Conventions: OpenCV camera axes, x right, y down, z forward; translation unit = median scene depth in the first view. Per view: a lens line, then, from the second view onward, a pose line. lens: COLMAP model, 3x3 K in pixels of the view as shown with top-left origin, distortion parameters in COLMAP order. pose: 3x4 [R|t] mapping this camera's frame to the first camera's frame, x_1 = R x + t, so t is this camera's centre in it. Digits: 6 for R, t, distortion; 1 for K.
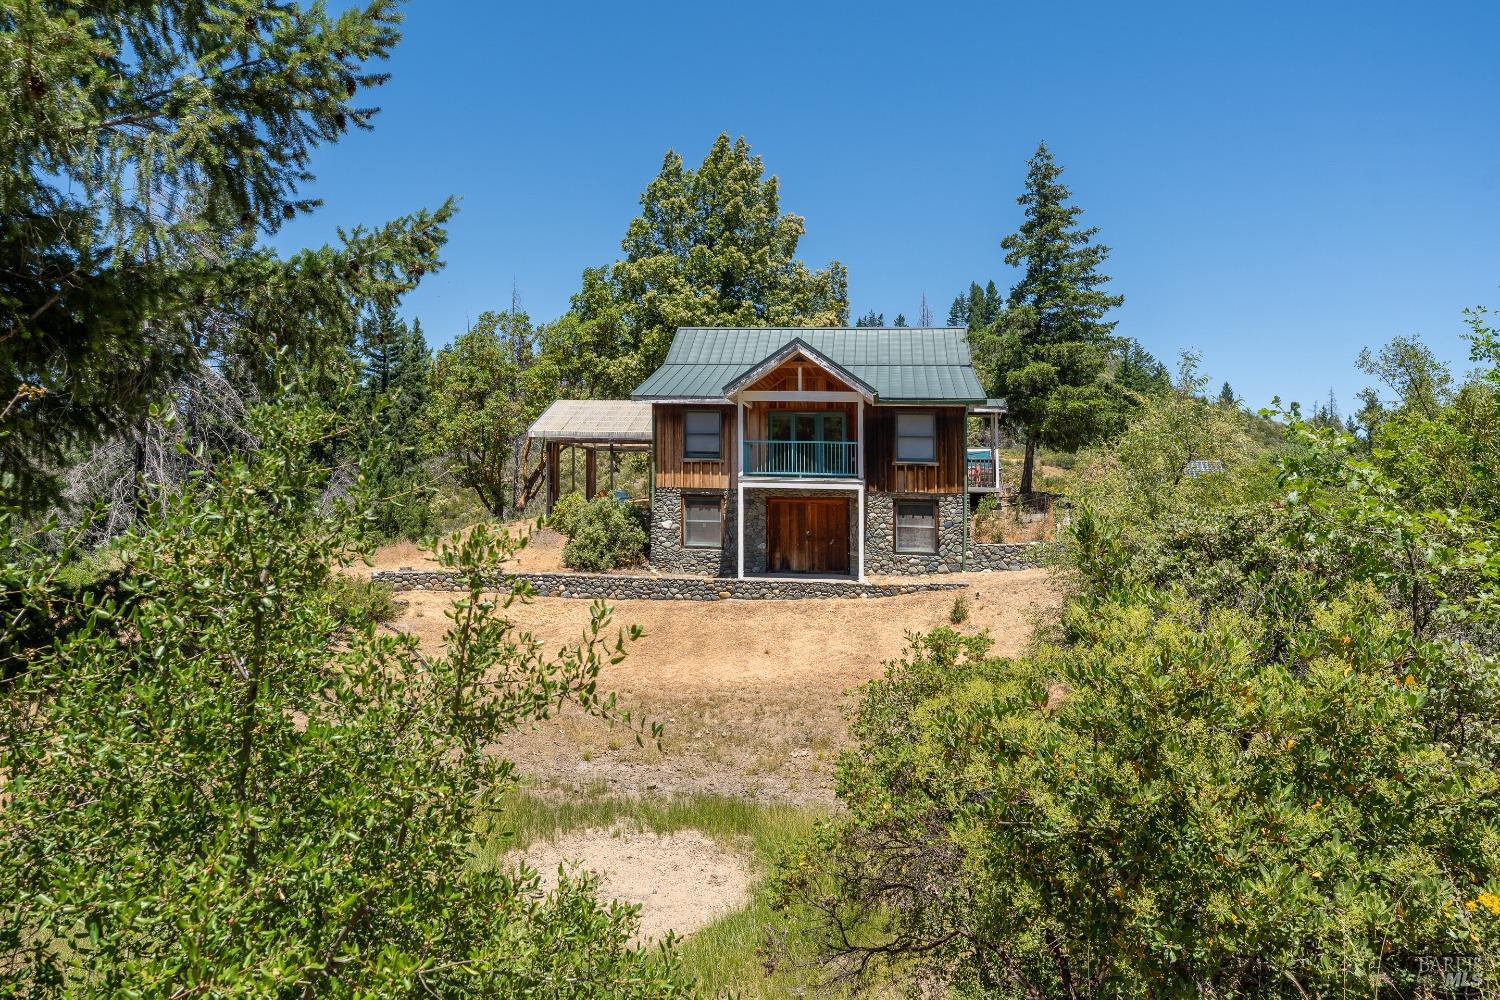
lens RADIAL K [[984.4, 0, 750.0], [0, 984.4, 500.0], [0, 0, 1]] dist [0.001605, 0.000939]
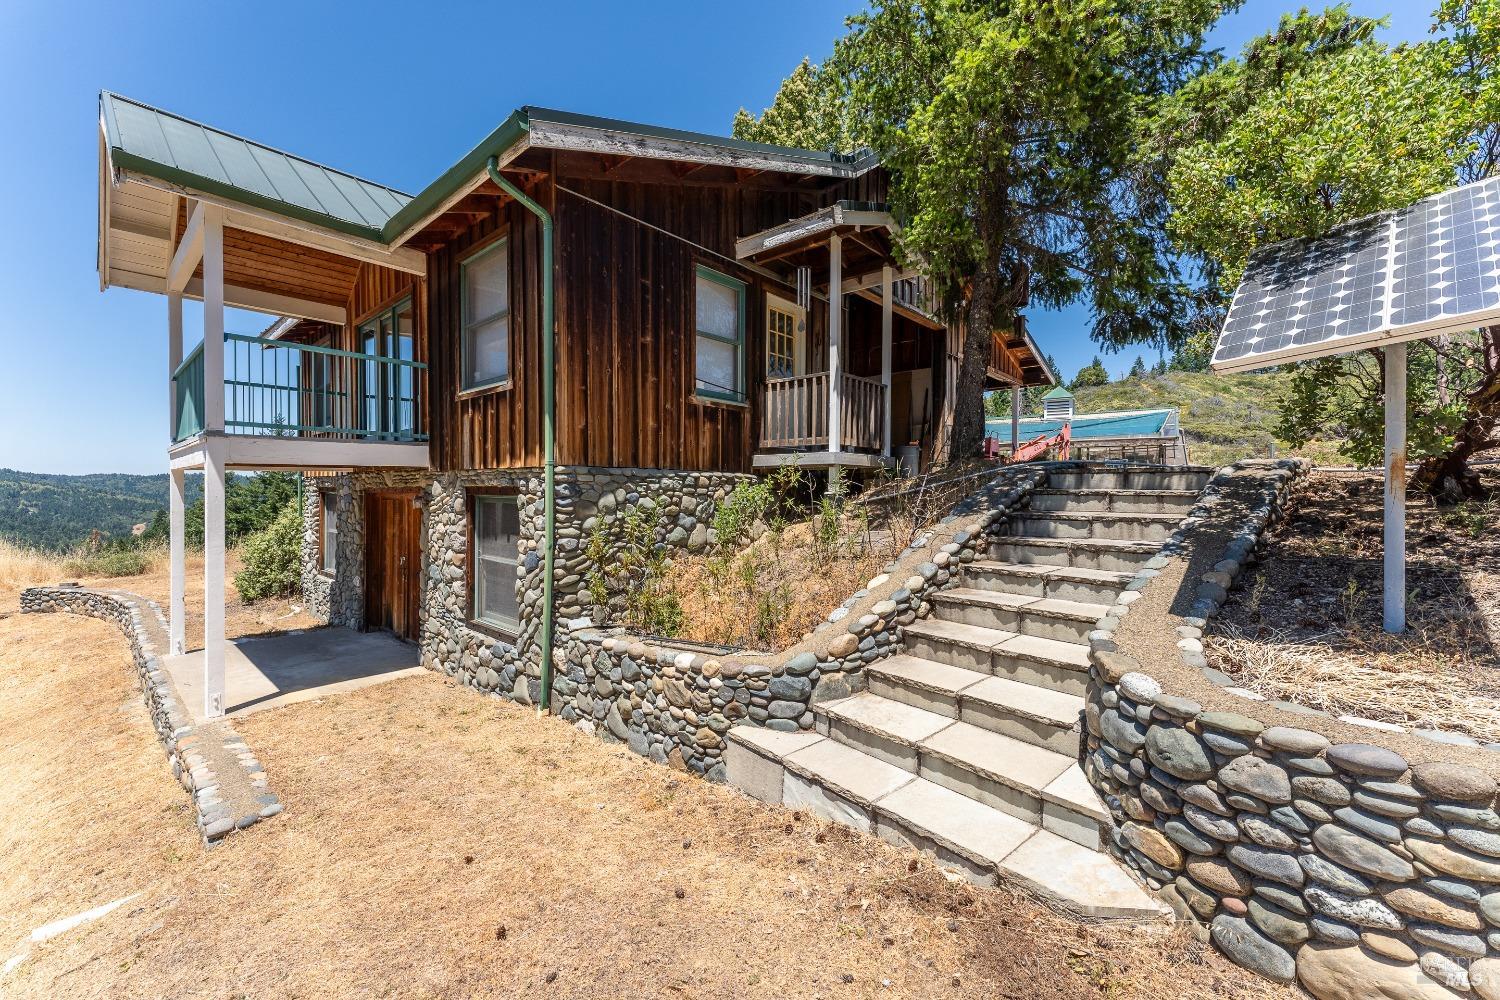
lens RADIAL K [[595.3, 0, 750.0], [0, 595.3, 500.0], [0, 0, 1]] dist [-0.002614, -0.000374]
pose [[0.826469, -0.007517, -0.562931, 0.391294], [0.009116, 0.999958, 0.000031, 0.004759], [0.562908, -0.005157, 0.826504, 0.898414]]
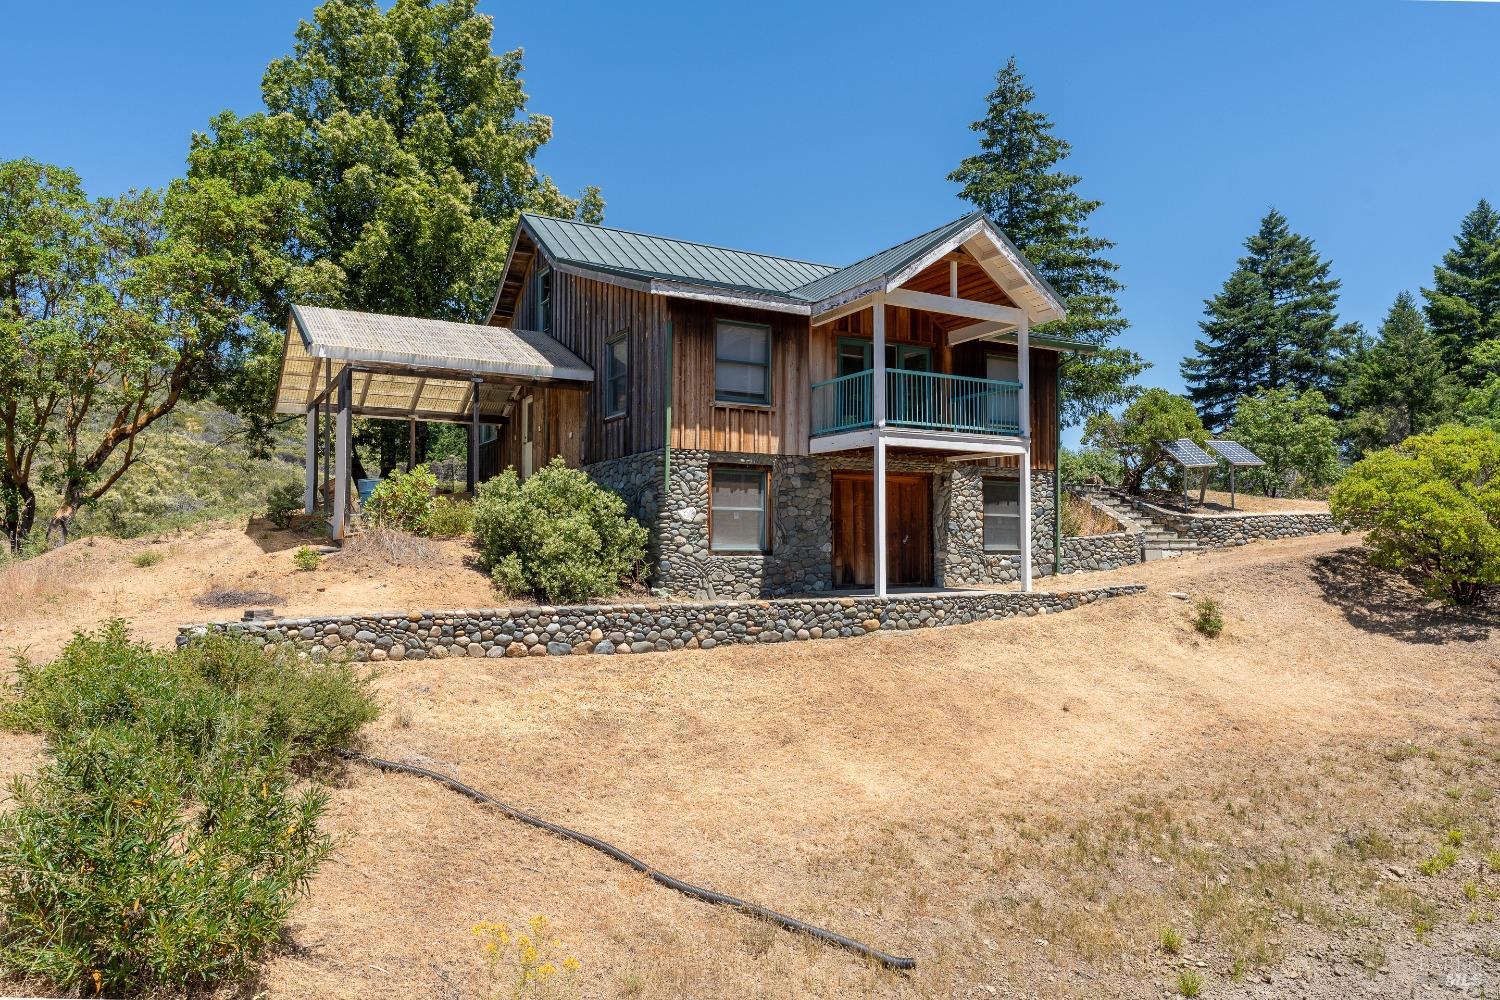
lens RADIAL K [[986.2, 0, 753.6], [0, 986.2, 493.2], [0, 0, 1]] dist [0.000730, -0.000296]
pose [[0.794067, 0.013800, 0.607674, -0.430496], [0.019073, 0.998684, -0.047604, 0.043371], [-0.607532, 0.049391, 0.792758, 0.555828]]
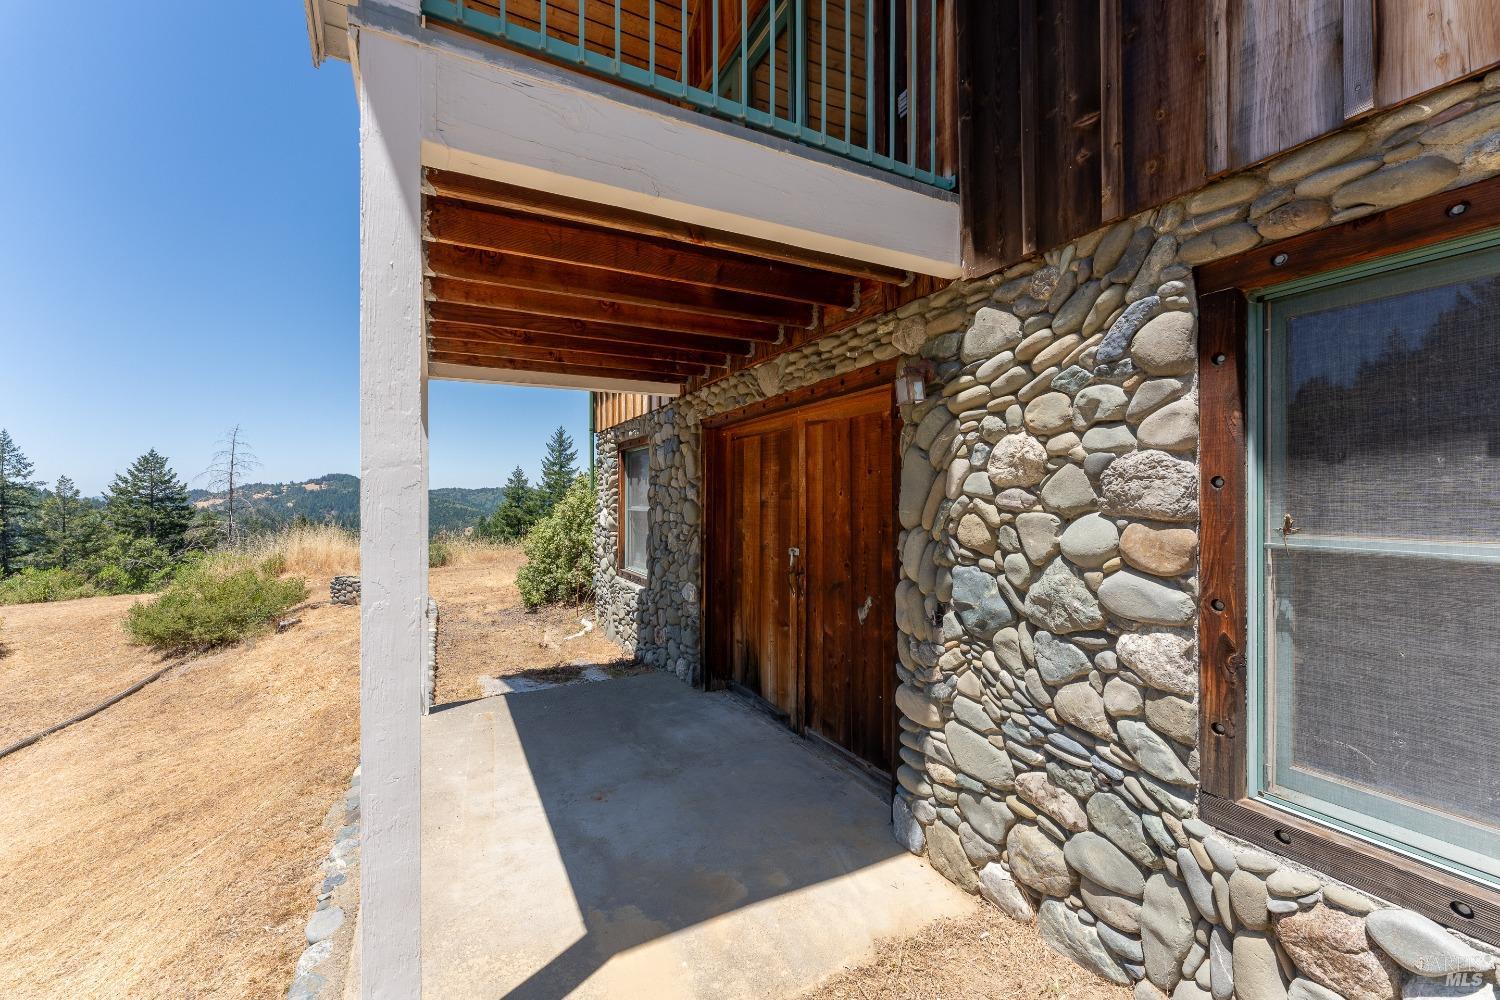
lens RADIAL K [[595.3, 0, 750.0], [0, 595.3, 500.0], [0, 0, 1]] dist [-0.002614, -0.000374]
pose [[0.574828, -0.019166, -0.818050, 0.175693], [0.006951, 0.999804, -0.018540, 0.024062], [0.818245, 0.004972, 0.574848, 0.961811]]
